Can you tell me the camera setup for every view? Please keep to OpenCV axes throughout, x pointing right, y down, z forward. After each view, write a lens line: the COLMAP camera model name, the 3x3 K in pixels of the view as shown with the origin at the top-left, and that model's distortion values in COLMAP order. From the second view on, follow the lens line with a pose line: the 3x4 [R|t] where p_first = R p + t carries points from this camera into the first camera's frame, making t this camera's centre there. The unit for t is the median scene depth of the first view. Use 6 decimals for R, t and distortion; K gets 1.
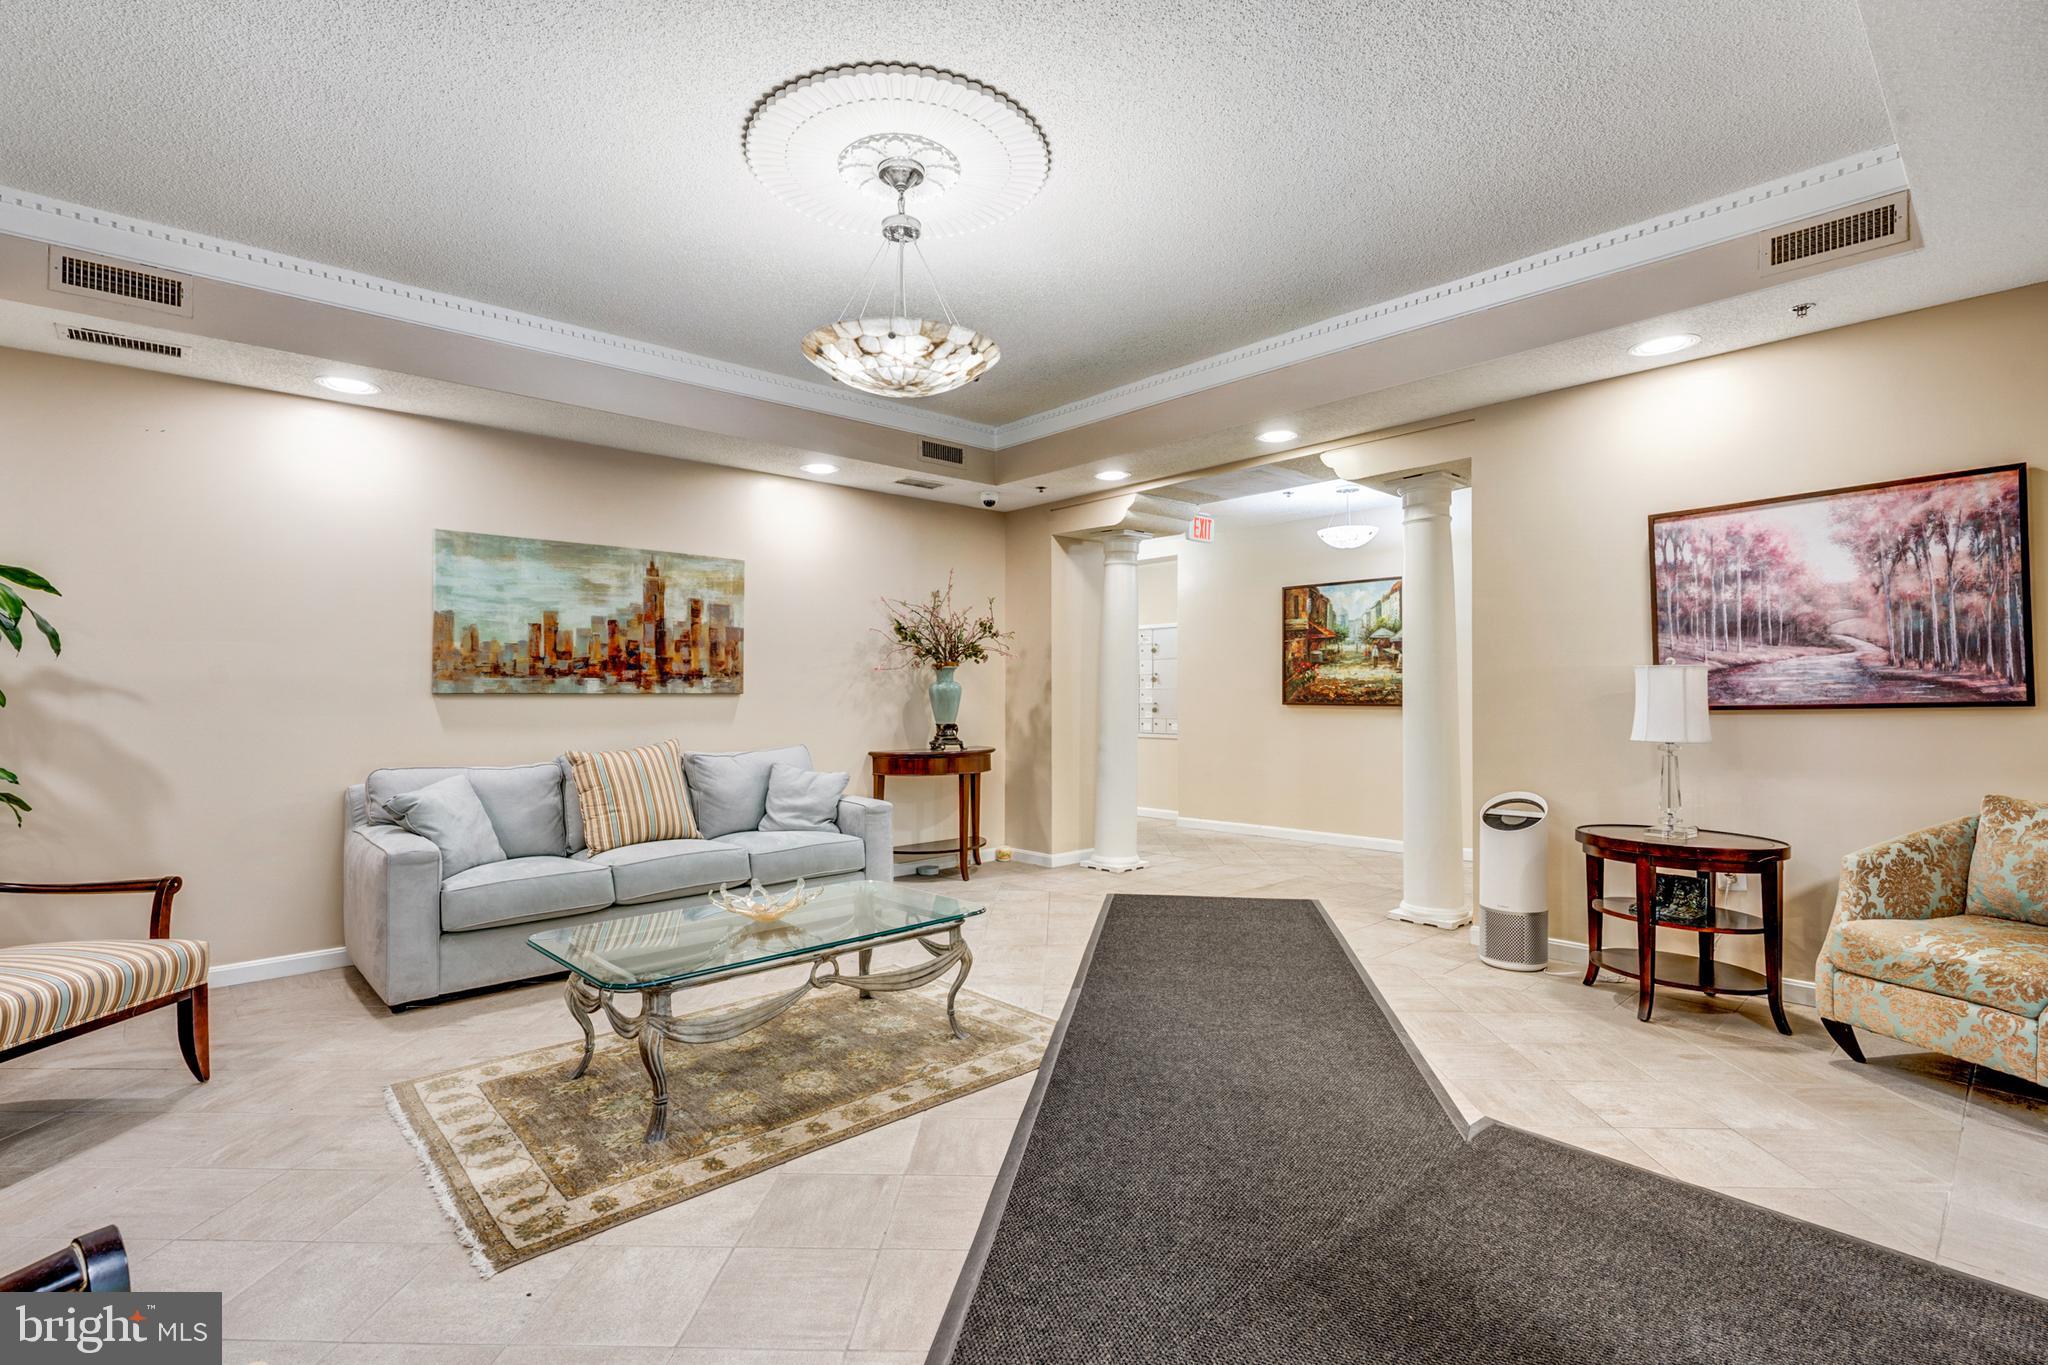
lens RADIAL K [[935.5, 0, 1025.7], [0, 935.5, 684.1], [0, 0, 1]] dist [-0.001087, -0.000020]
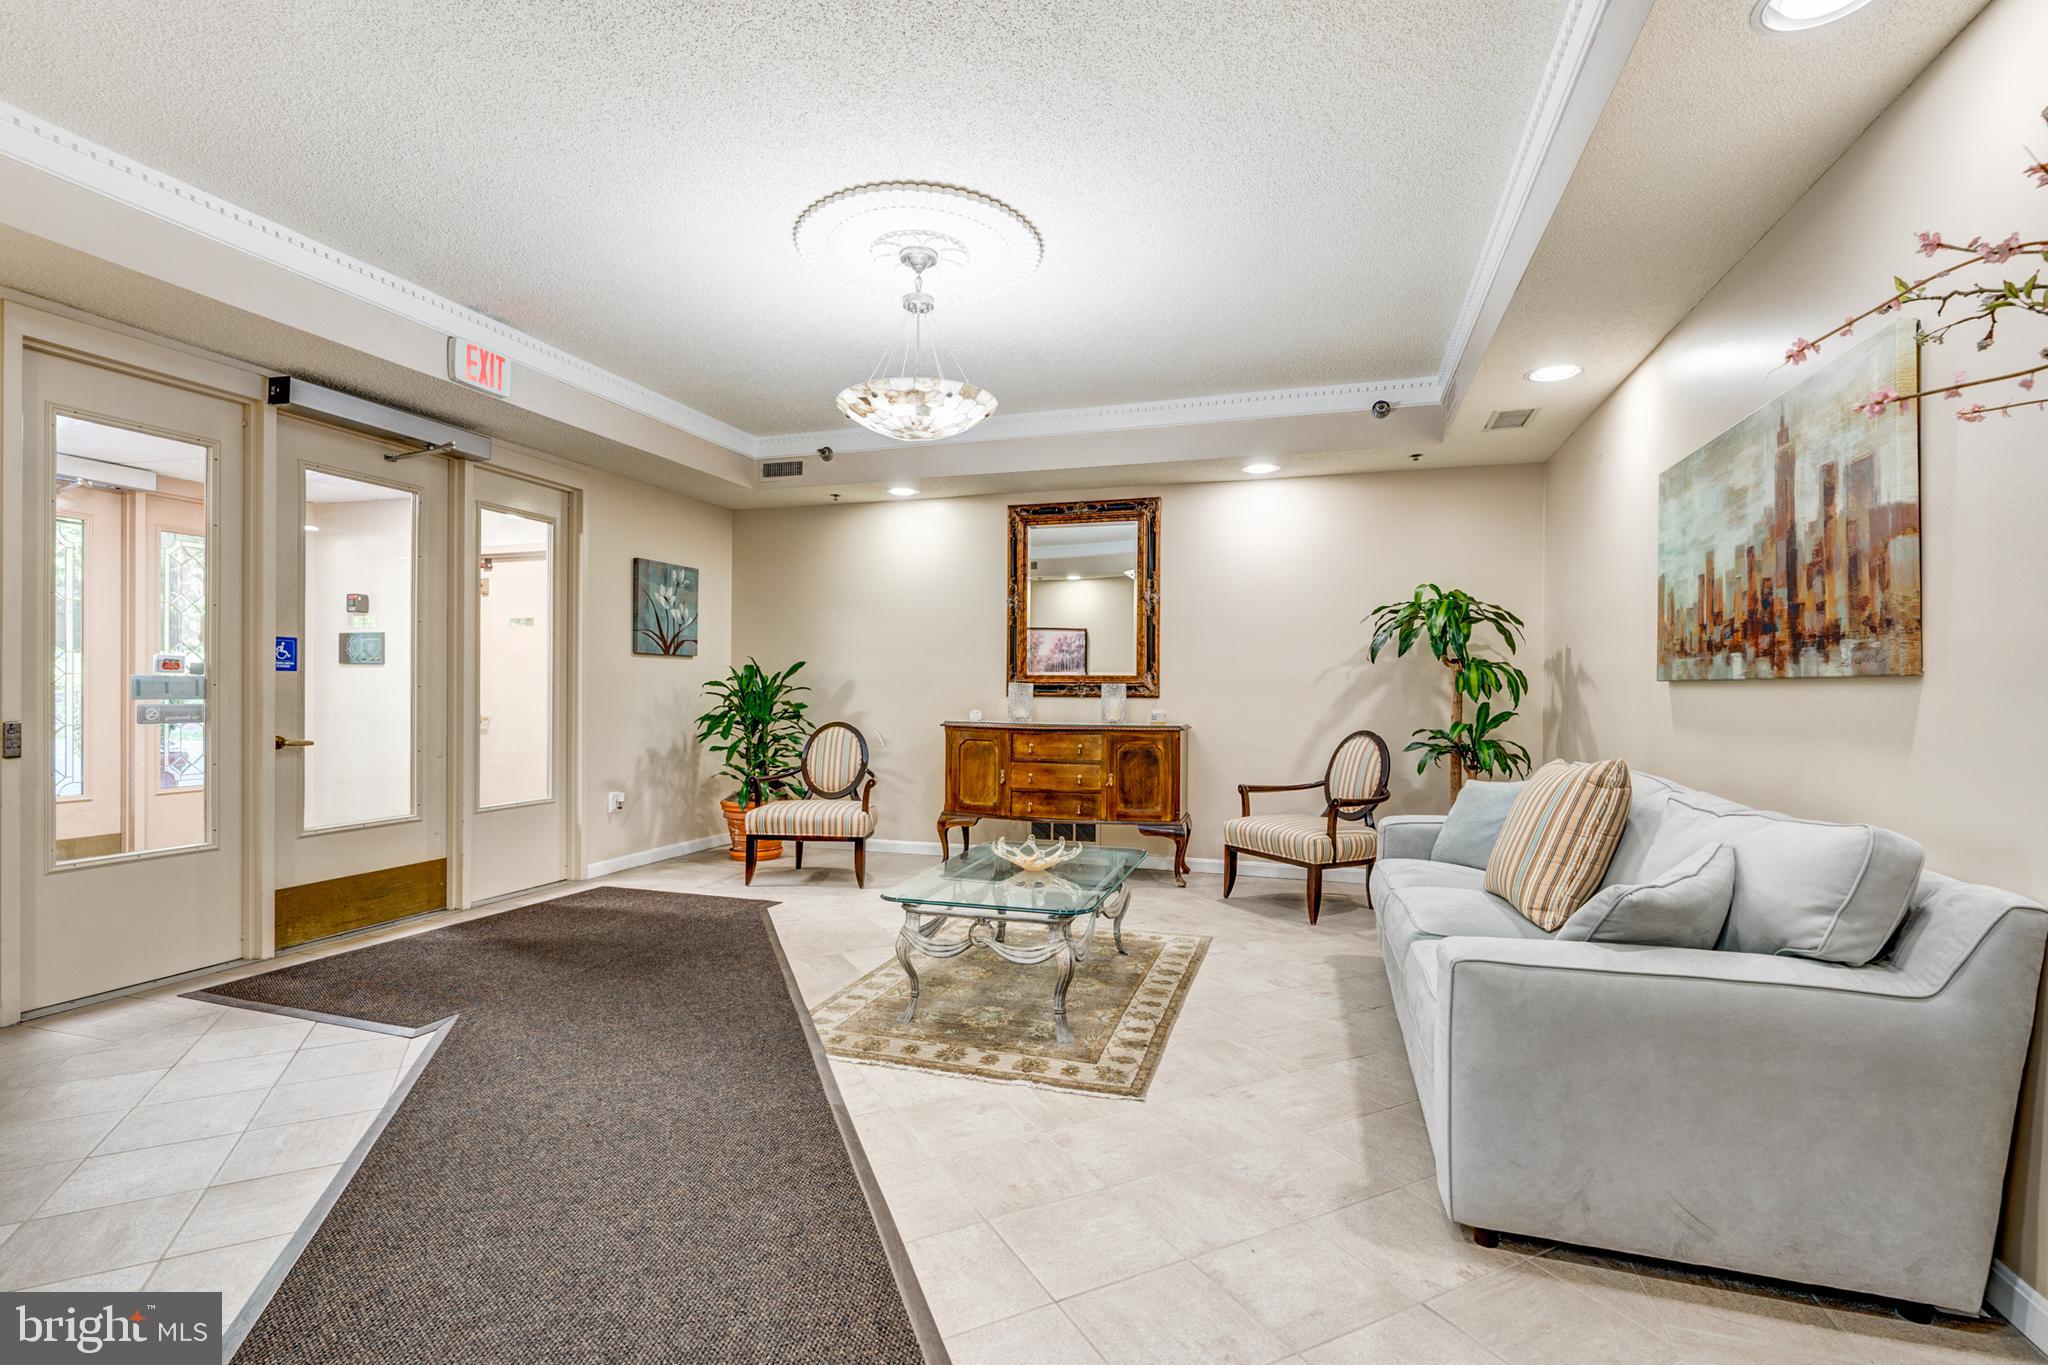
lens RADIAL K [[935.5, 0, 1021.1], [0, 935.5, 685.3], [0, 0, 1]] dist [-0.001087, -0.000020]
pose [[-0.868458, 0.000441, -0.495762, 0.207478], [0.008761, 0.999857, -0.014458, 0.017668], [0.495685, -0.016899, -0.868338, 1.240742]]
